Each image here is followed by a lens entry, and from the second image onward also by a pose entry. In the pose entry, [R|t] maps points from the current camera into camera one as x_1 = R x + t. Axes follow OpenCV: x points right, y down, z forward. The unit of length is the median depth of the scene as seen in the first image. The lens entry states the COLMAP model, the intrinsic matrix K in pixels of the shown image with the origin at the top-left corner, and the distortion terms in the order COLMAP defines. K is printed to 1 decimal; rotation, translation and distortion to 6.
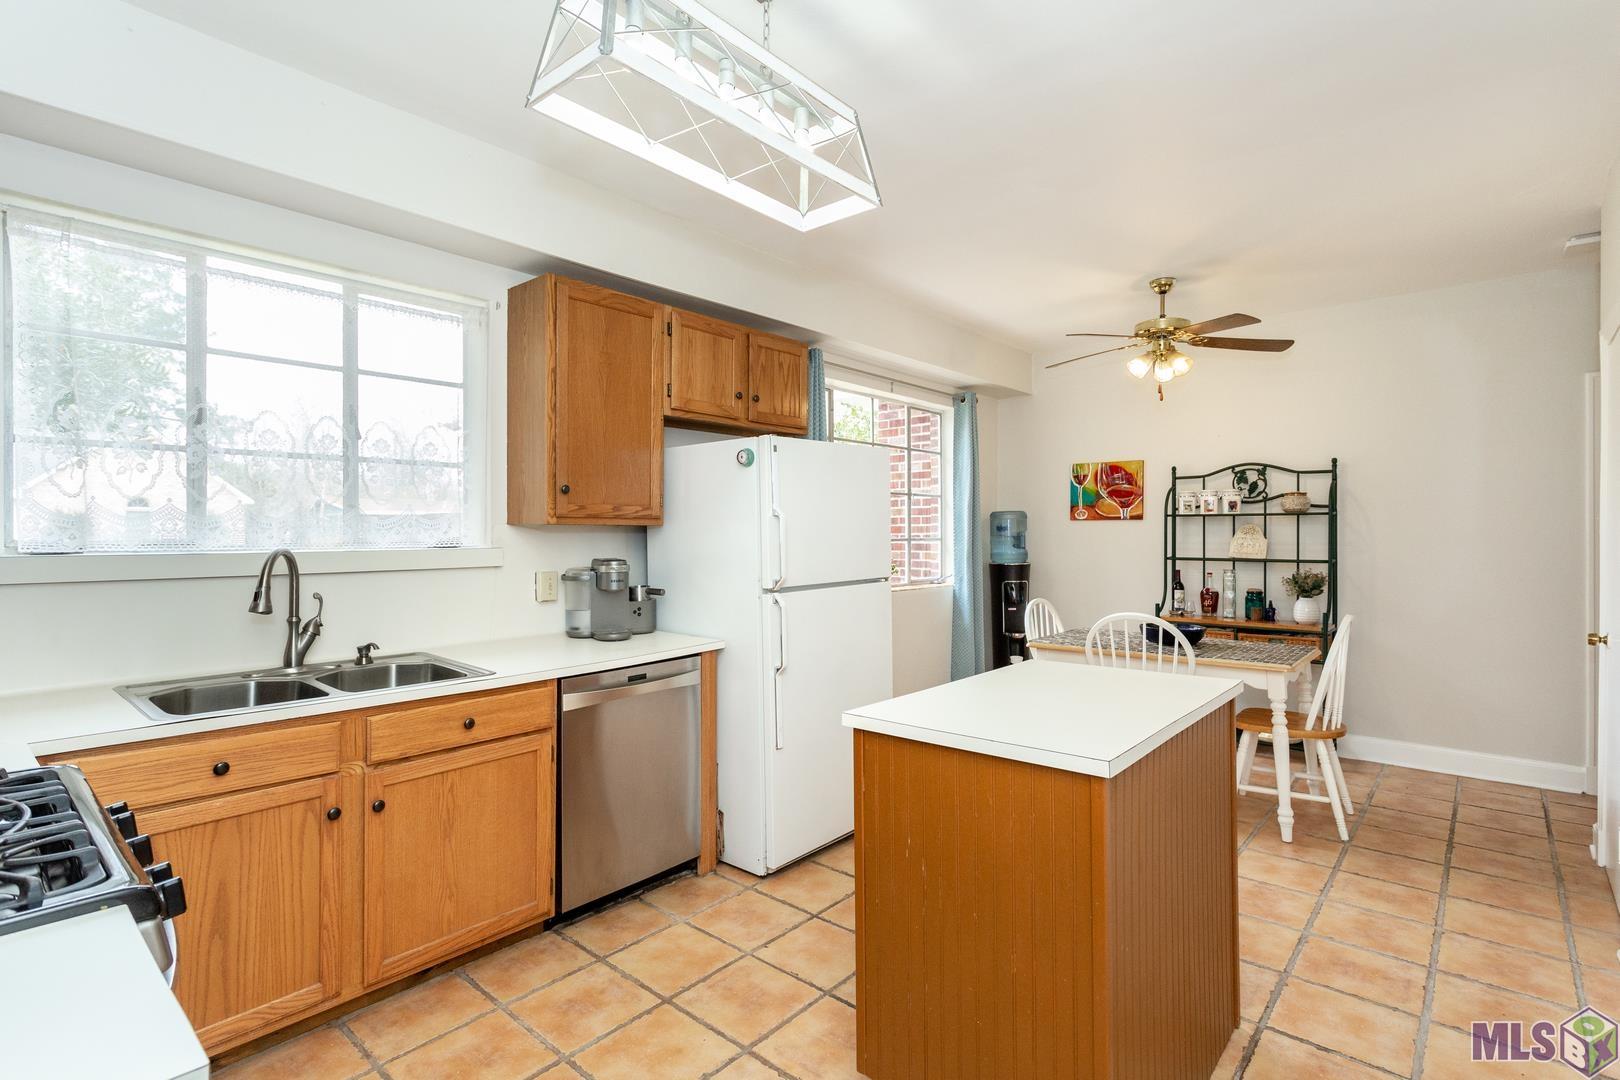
lens RADIAL K [[765.2, 0, 810.0], [0, 765.2, 540.0], [0, 0, 1]] dist [0.002050, 0.000422]
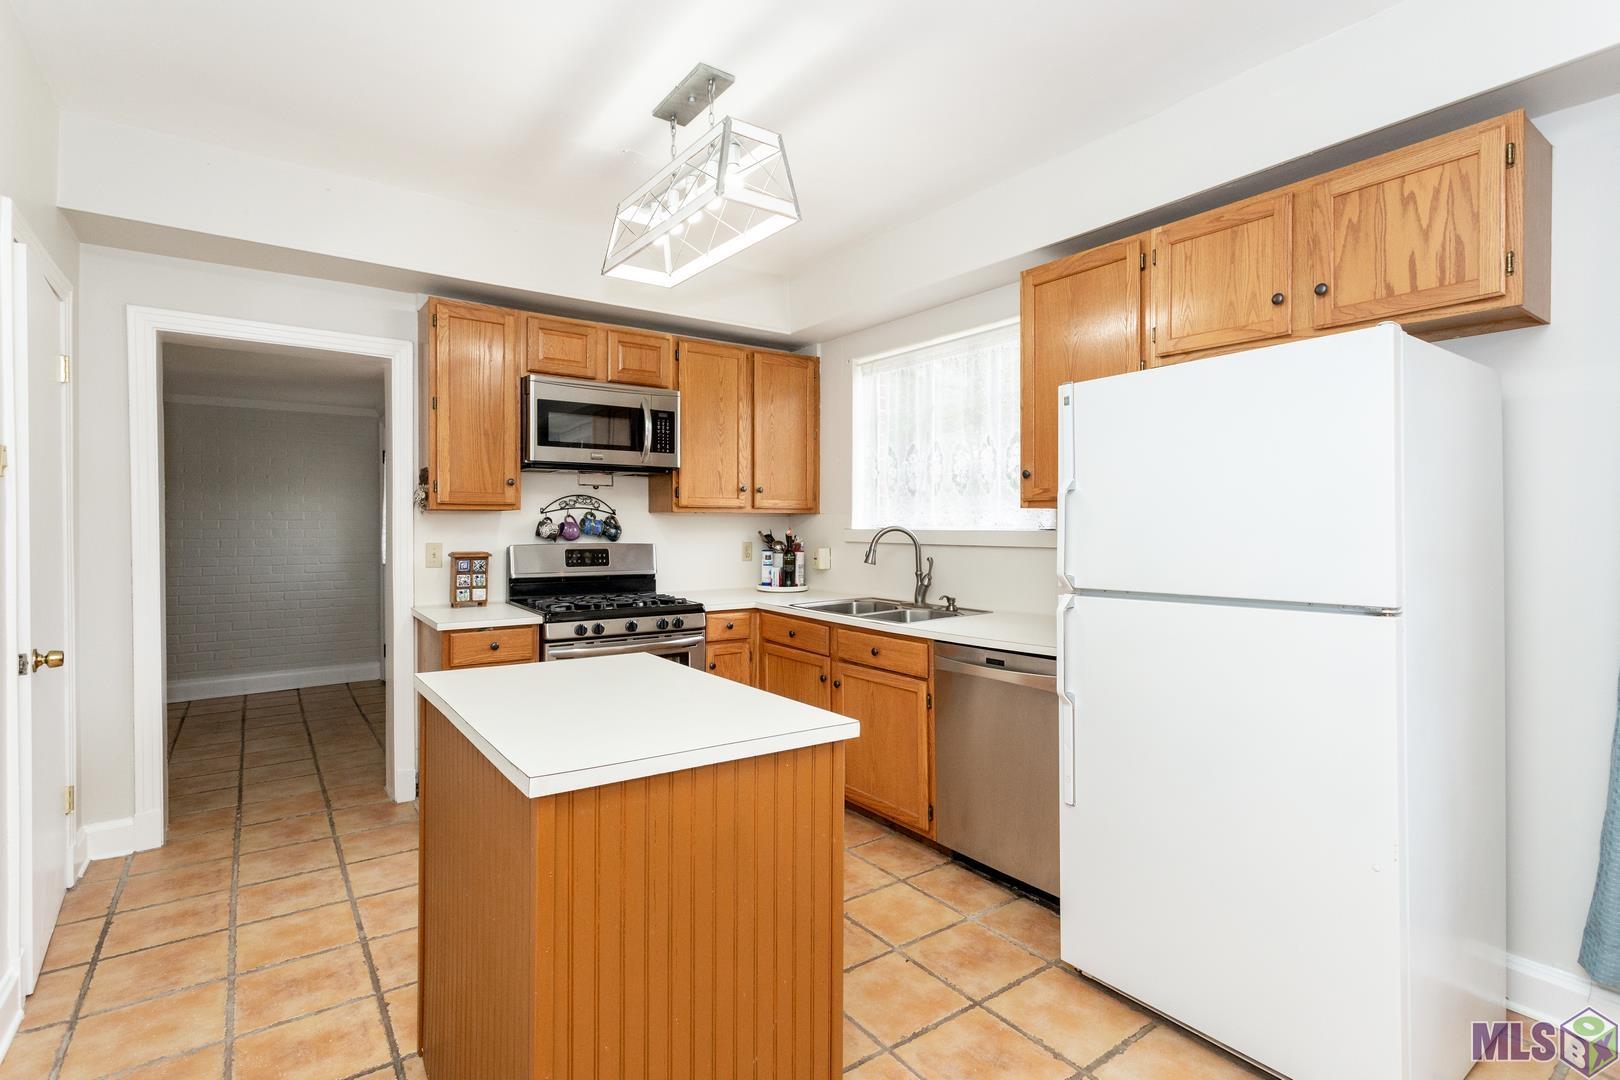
lens RADIAL K [[787.0, 0, 846.5], [0, 787.0, 529.8], [0, 0, 1]] dist [0.000838, 0.000198]
pose [[-0.193097, 0.007412, -0.981152, 0.588798], [-0.008626, 0.999920, 0.009252, 0.000973], [0.981142, 0.010250, -0.193017, 0.733433]]
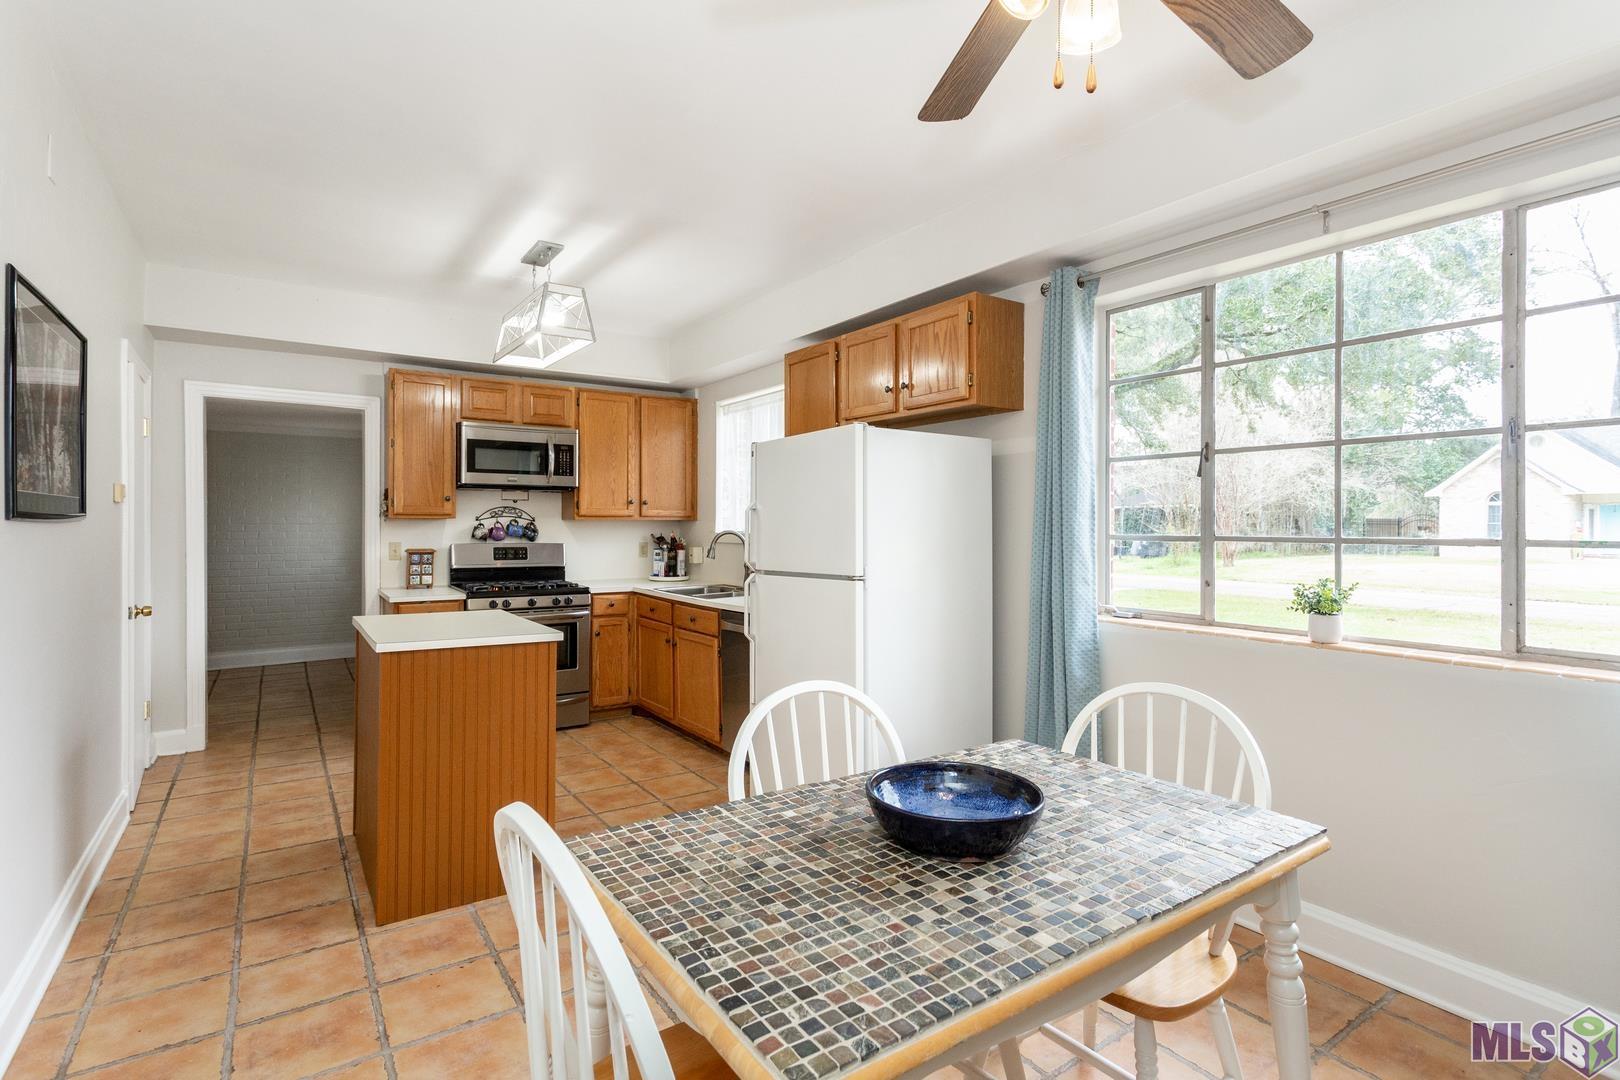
lens RADIAL K [[767.4, 0, 805.8], [0, 767.4, 526.9], [0, 0, 1]] dist [0.004102, 0.000409]
pose [[-0.233653, 0.000355, -0.972320, 0.869901], [-0.009612, 0.999950, 0.002675, -0.006487], [0.972273, 0.009971, -0.233638, 1.063650]]
